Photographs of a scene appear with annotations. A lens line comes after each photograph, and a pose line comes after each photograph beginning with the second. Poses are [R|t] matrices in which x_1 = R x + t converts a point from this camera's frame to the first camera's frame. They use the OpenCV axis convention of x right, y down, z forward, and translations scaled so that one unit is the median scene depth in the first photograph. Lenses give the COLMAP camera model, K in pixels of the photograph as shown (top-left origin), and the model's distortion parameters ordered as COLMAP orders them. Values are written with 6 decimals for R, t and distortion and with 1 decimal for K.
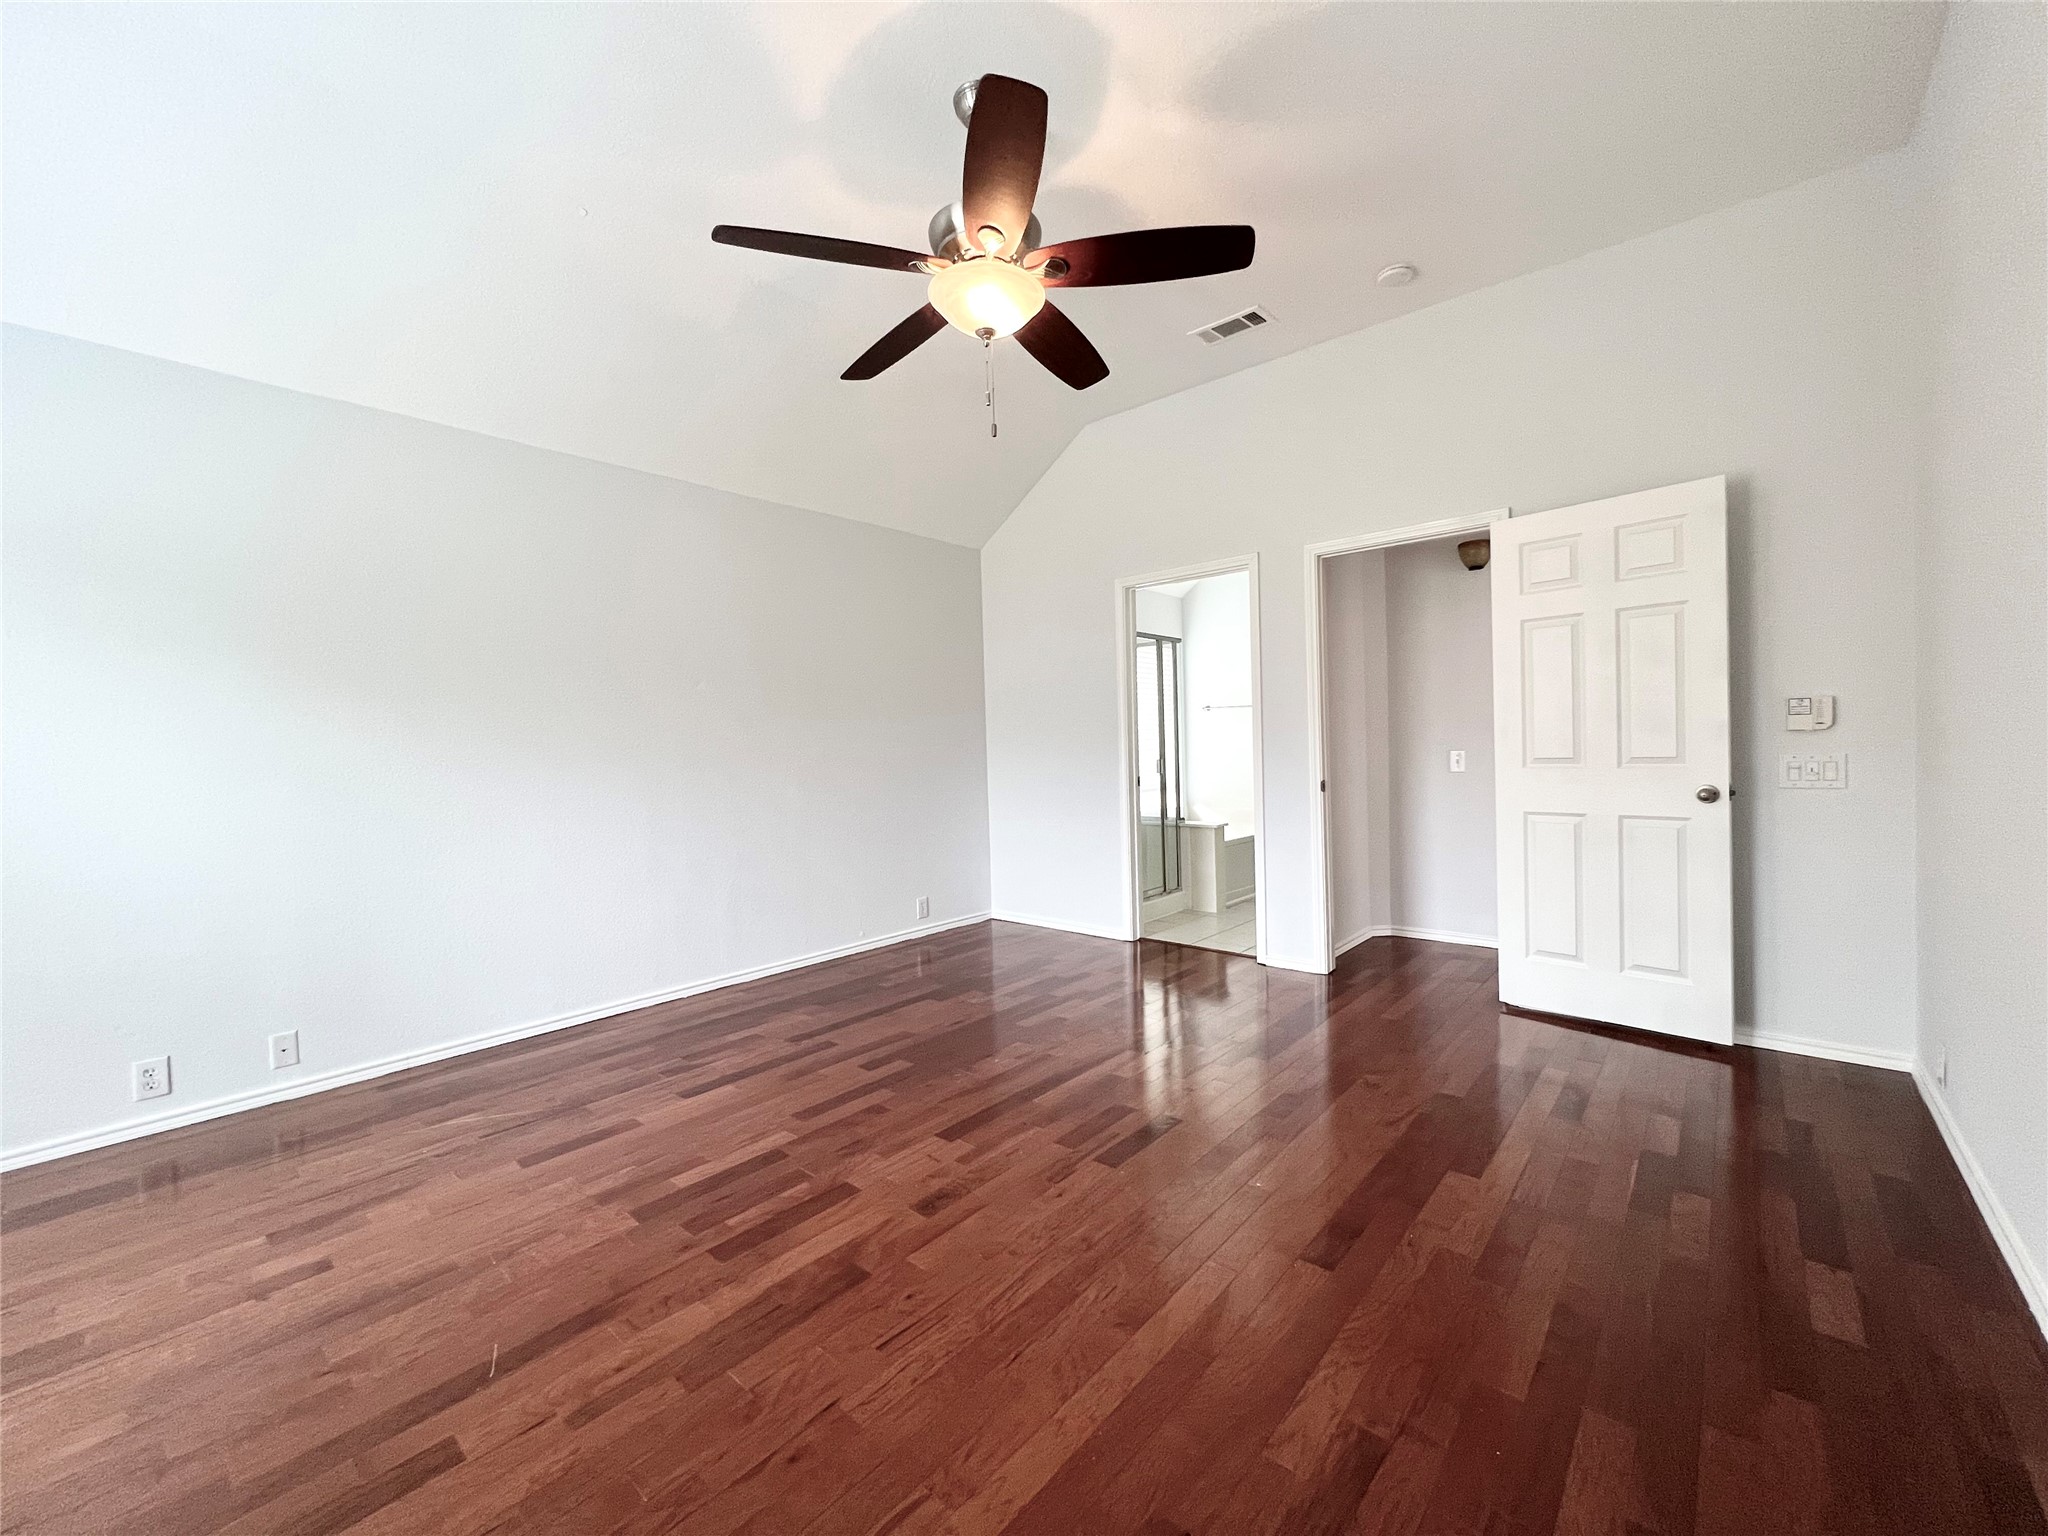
lens RADIAL K [[809.5, 0, 1024.0], [0, 809.5, 768.0], [0, 0, 1]] dist [0.000562, 0.000072]
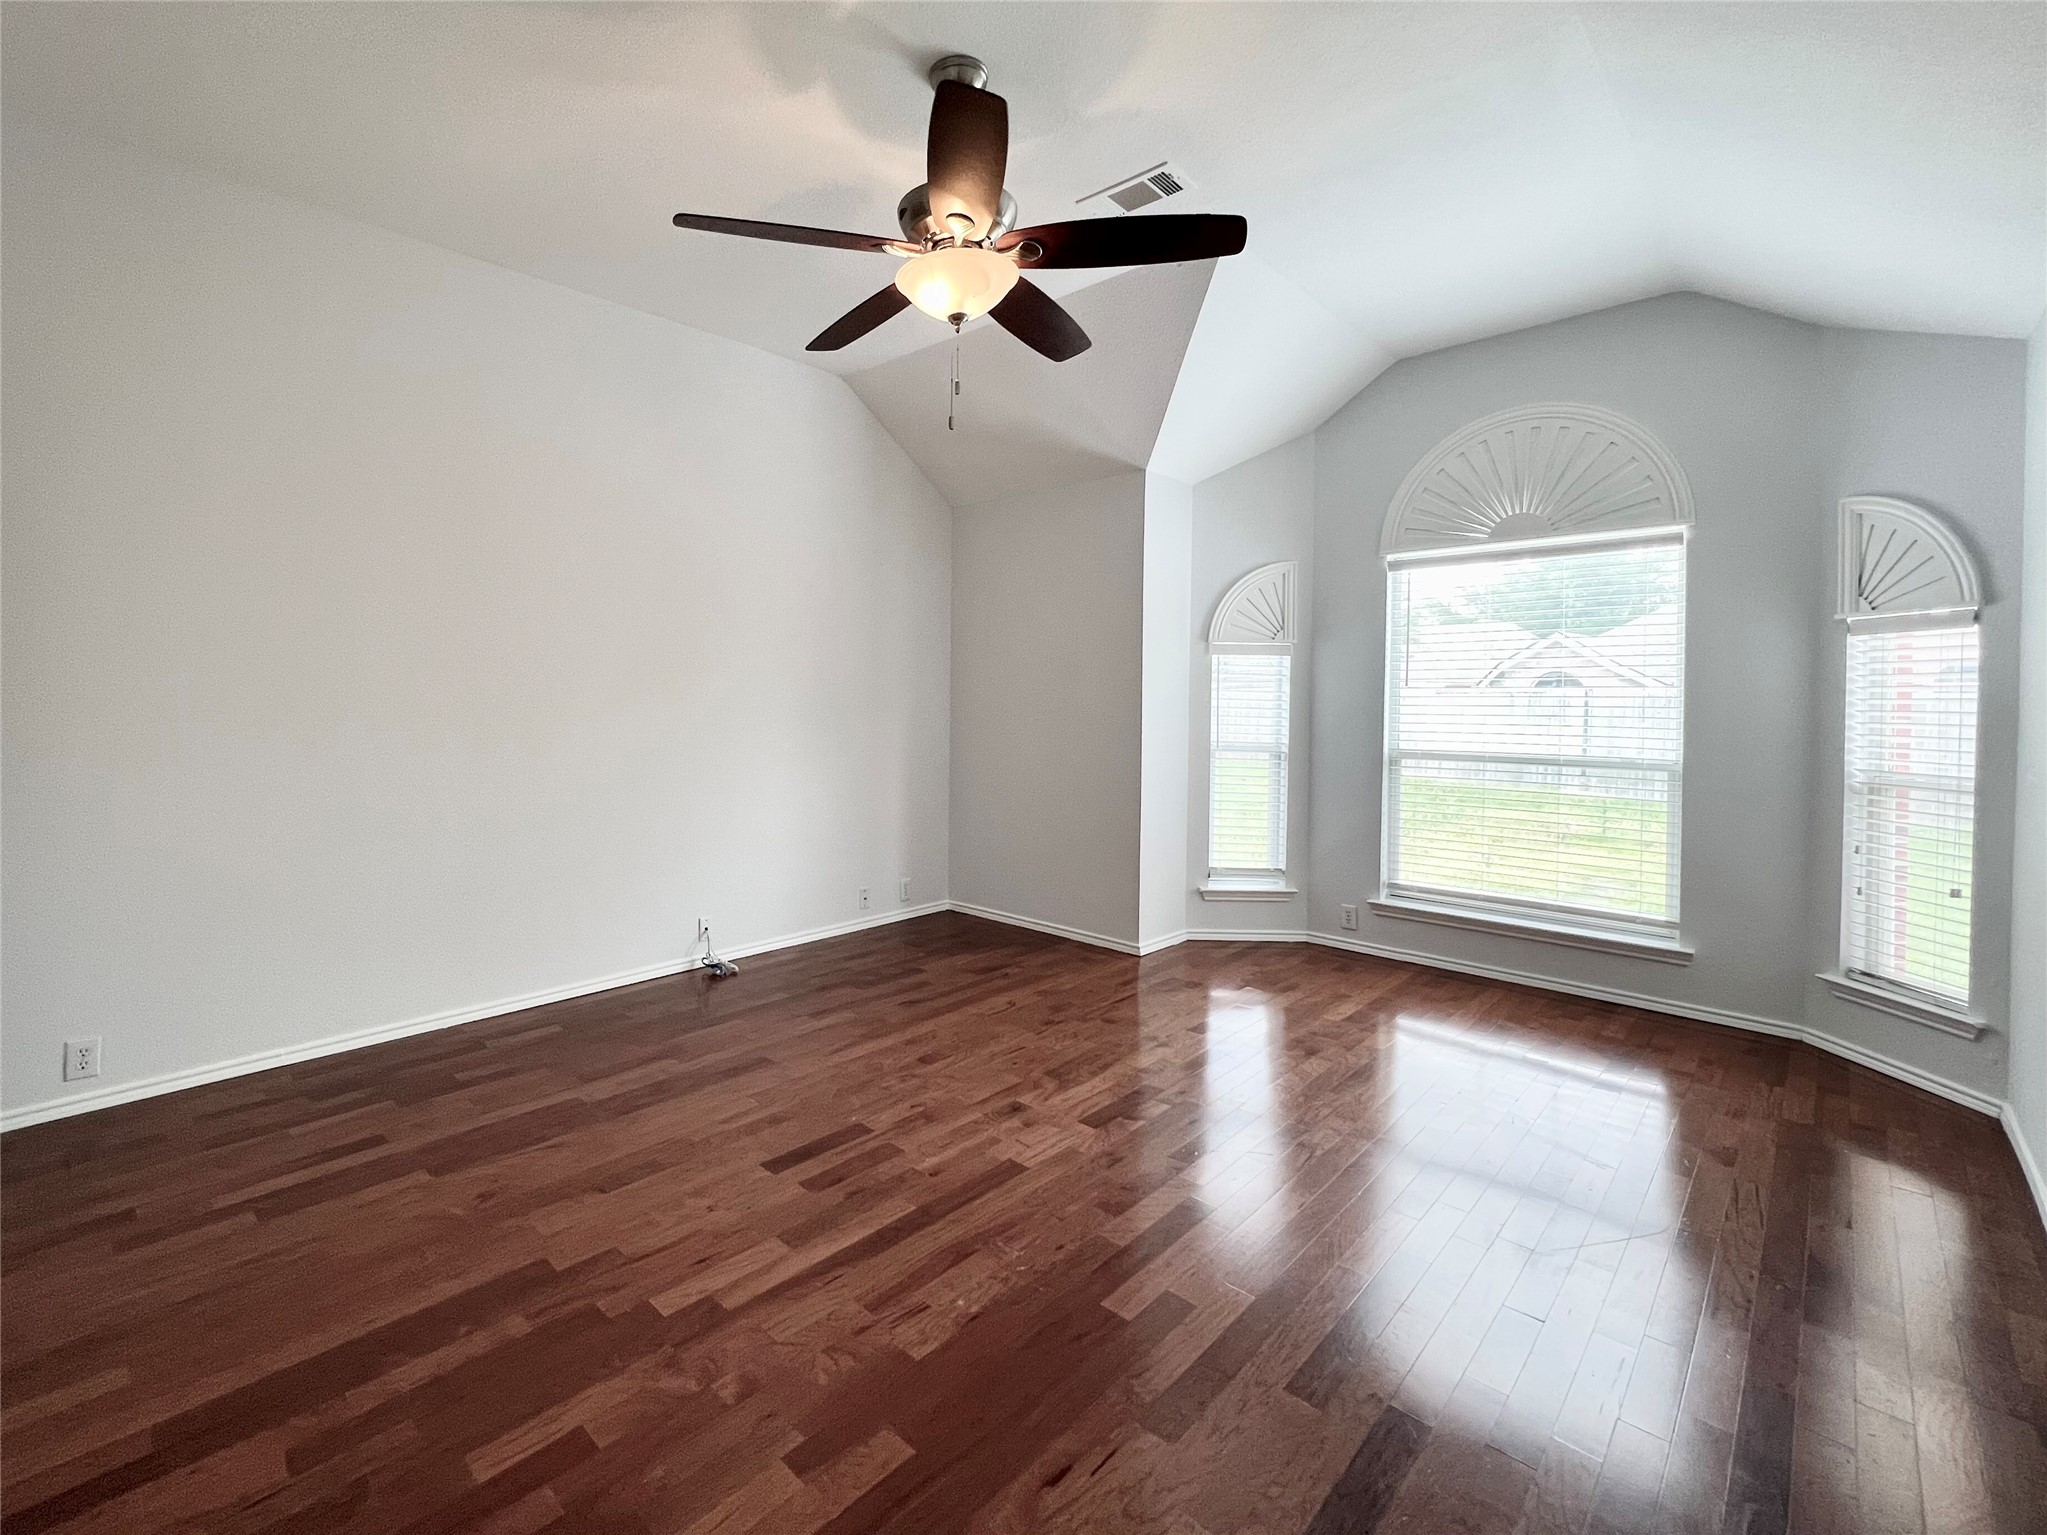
lens RADIAL K [[809.1, 0, 1023.5], [0, 809.1, 767.5], [0, 0, 1]] dist [0.000562, 0.000072]
pose [[-0.999256, 0.002817, -0.038456, -0.074070], [-0.001471, 0.993818, 0.111014, -0.122328], [0.038531, 0.110988, -0.993075, 2.033969]]
